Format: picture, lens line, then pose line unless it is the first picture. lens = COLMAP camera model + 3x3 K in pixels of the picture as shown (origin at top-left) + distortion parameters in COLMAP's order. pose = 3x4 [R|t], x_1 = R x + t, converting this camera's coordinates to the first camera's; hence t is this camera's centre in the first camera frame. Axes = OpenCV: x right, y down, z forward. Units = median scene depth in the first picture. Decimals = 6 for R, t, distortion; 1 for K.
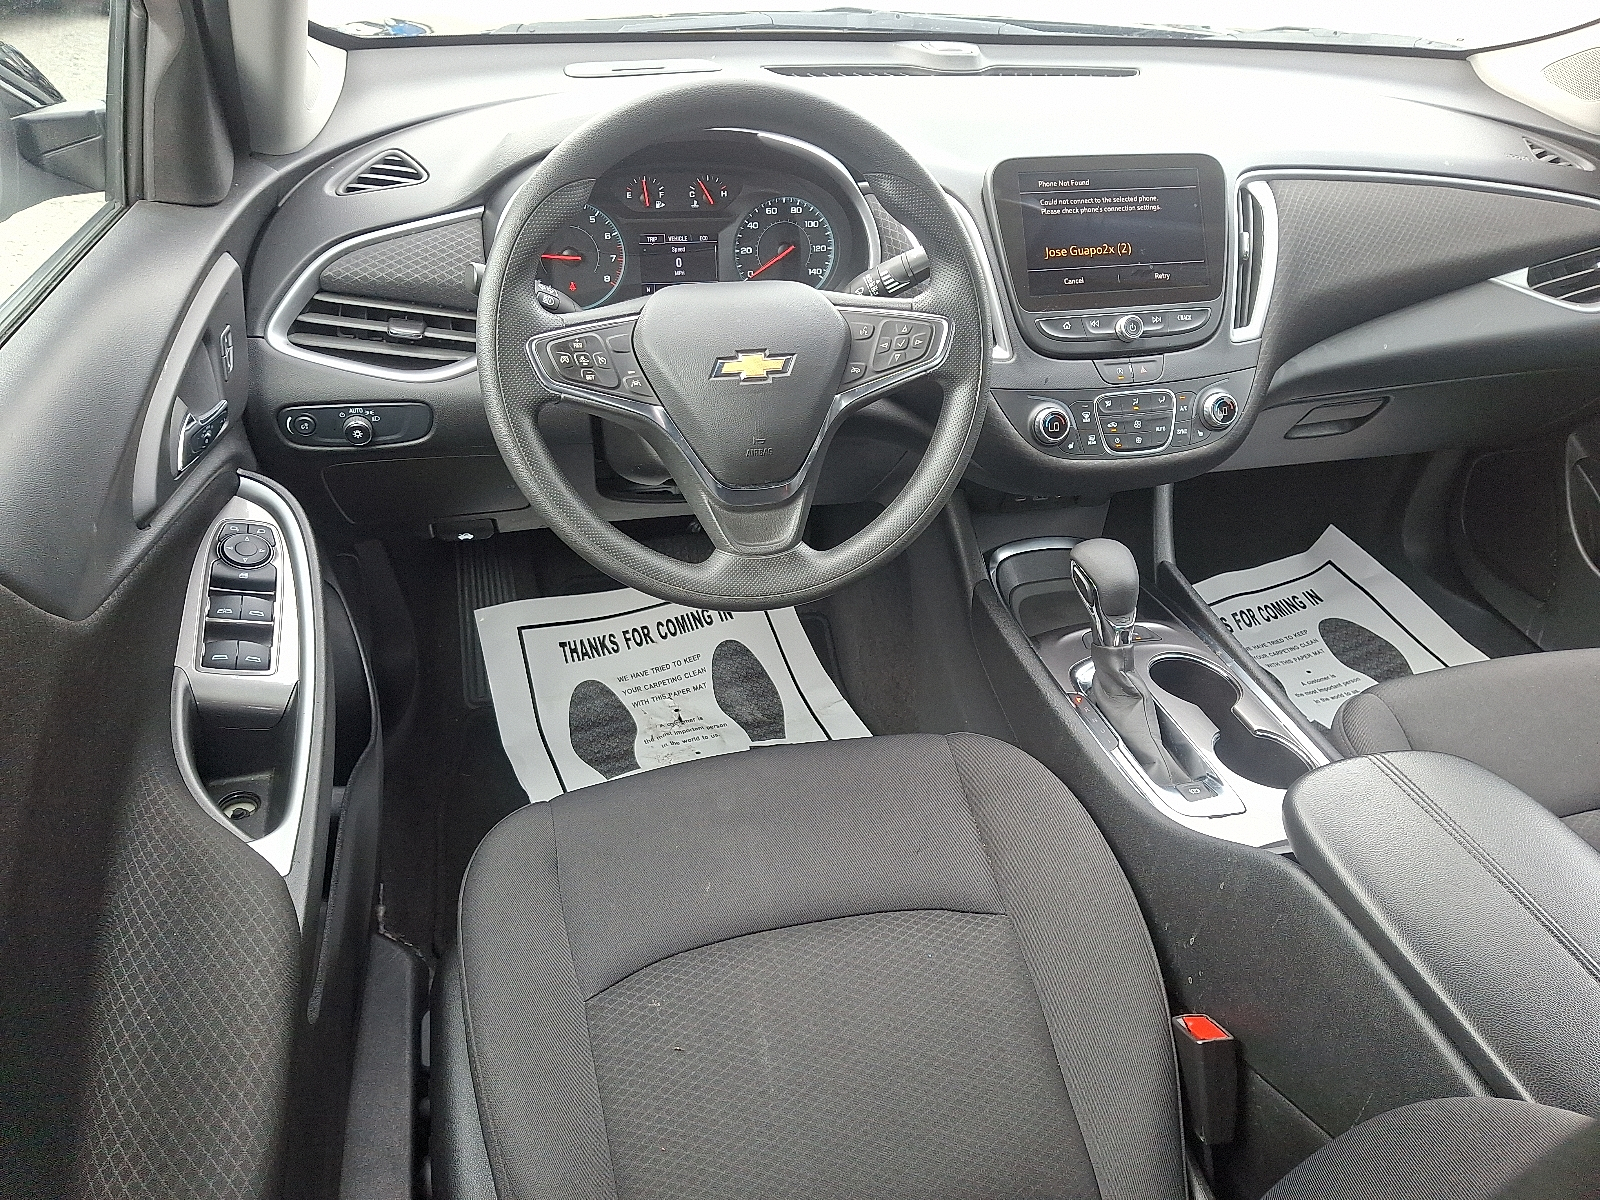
lens RADIAL K [[1179.7, 0, 800.0], [0, 1179.7, 600.0], [0, 0, 1]] dist [0.145520, -0.294922]
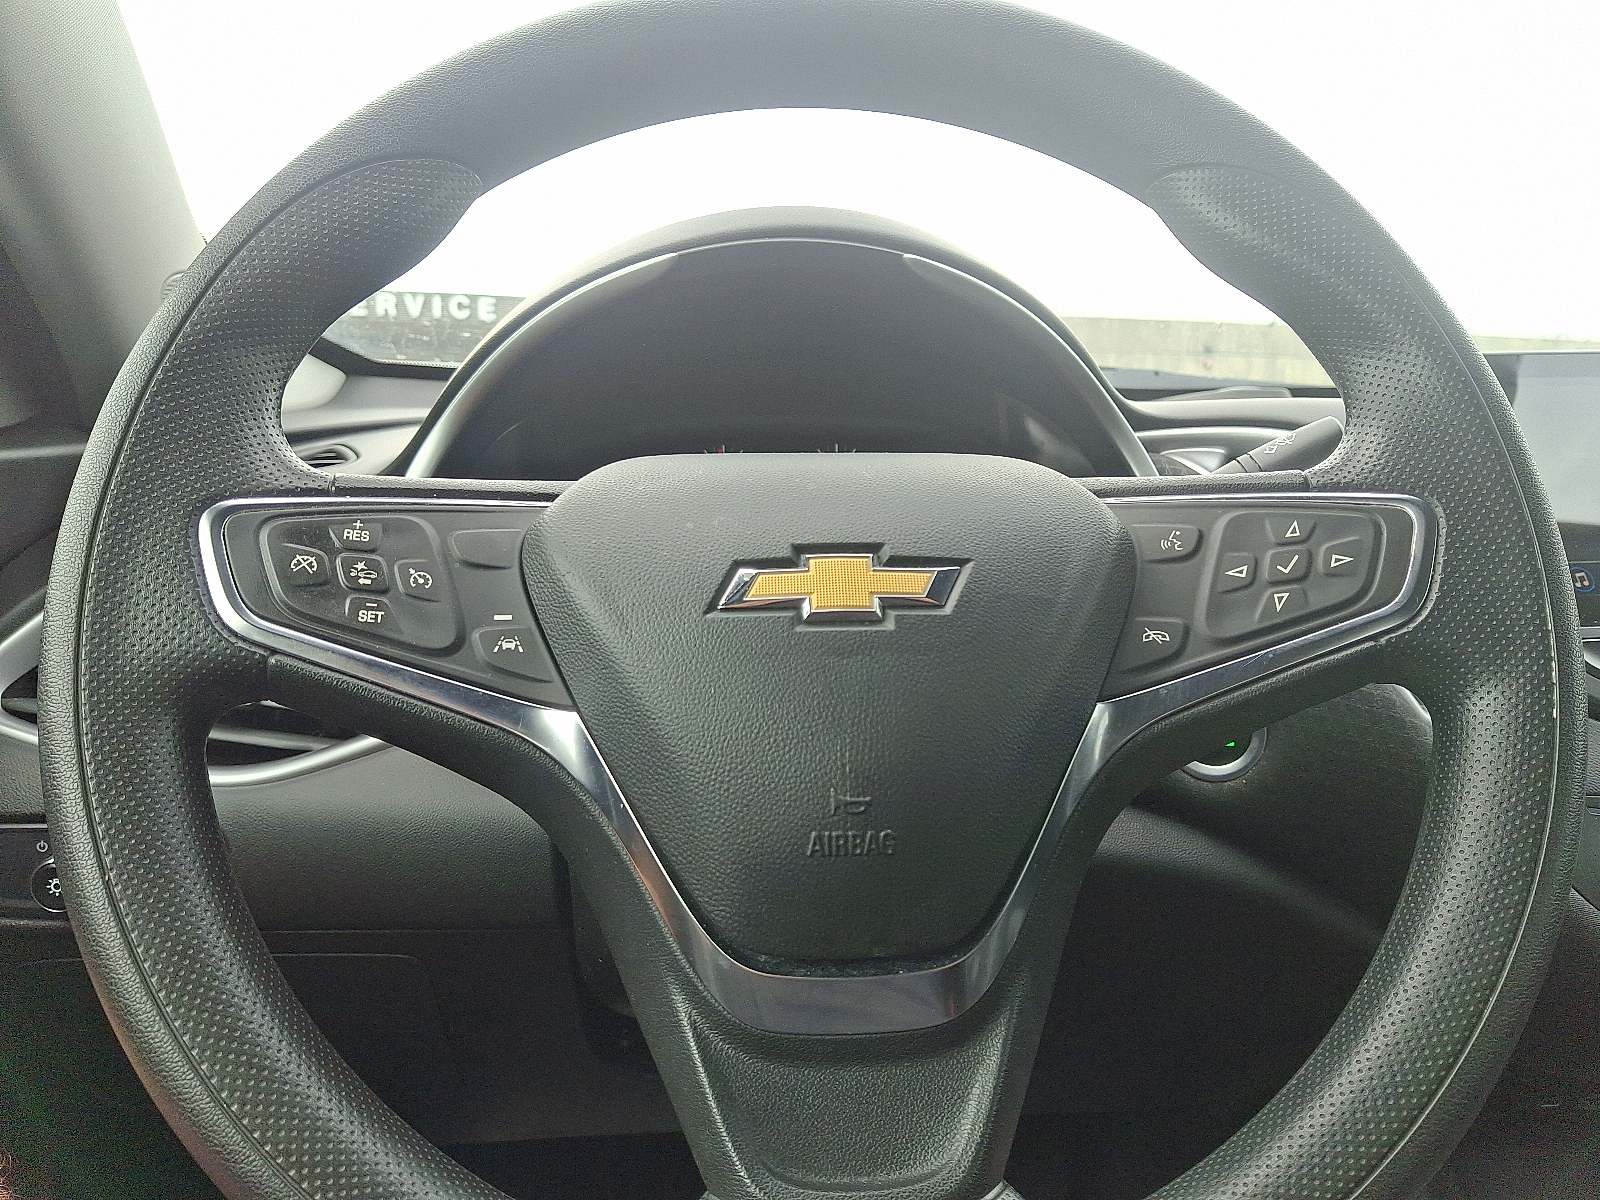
lens RADIAL K [[1179.7, 0, 800.0], [0, 1179.7, 600.0], [0, 0, 1]] dist [0.145520, -0.294922]
pose [[0.981020, -0.032553, -0.191153, 0.012940], [-0.068776, 0.863298, -0.499986, -0.025014], [0.181298, 0.503644, 0.844674, 0.709665]]
